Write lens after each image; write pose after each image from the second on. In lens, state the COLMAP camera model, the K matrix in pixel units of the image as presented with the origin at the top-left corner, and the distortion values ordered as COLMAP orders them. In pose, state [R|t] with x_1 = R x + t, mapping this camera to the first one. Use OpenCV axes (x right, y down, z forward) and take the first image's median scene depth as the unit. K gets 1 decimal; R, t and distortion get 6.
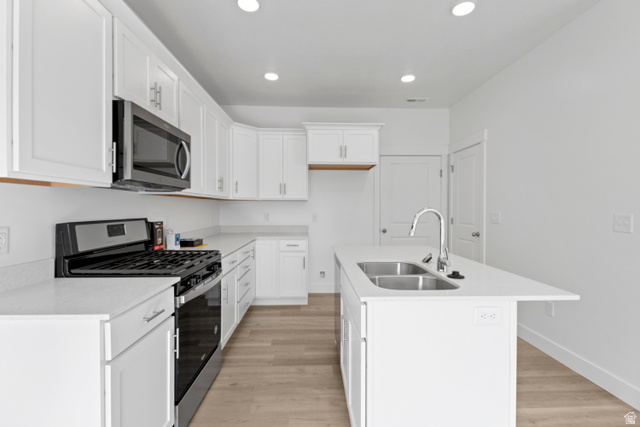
lens RADIAL K [[291.4, 0, 319.6], [0, 291.4, 215.1], [0, 0, 1]] dist [0.004992, 0.000525]
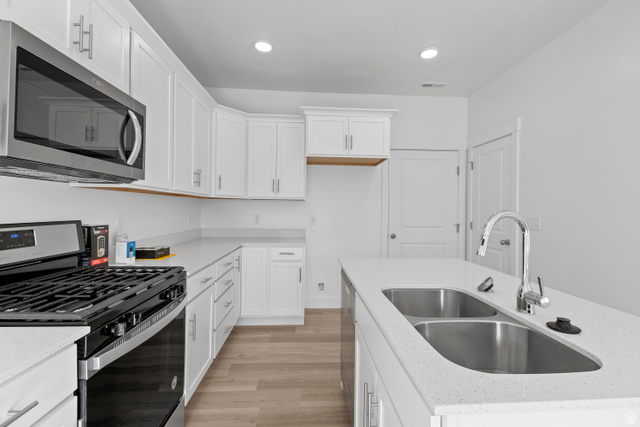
lens RADIAL K [[291.4, 0, 324.7], [0, 291.4, 207.4], [0, 0, 1]] dist [0.004992, 0.000525]
pose [[0.999303, 0.011224, 0.035595, -0.020187], [-0.010178, 0.999514, -0.029454, -0.005282], [-0.035908, 0.029071, 0.998932, 0.210582]]
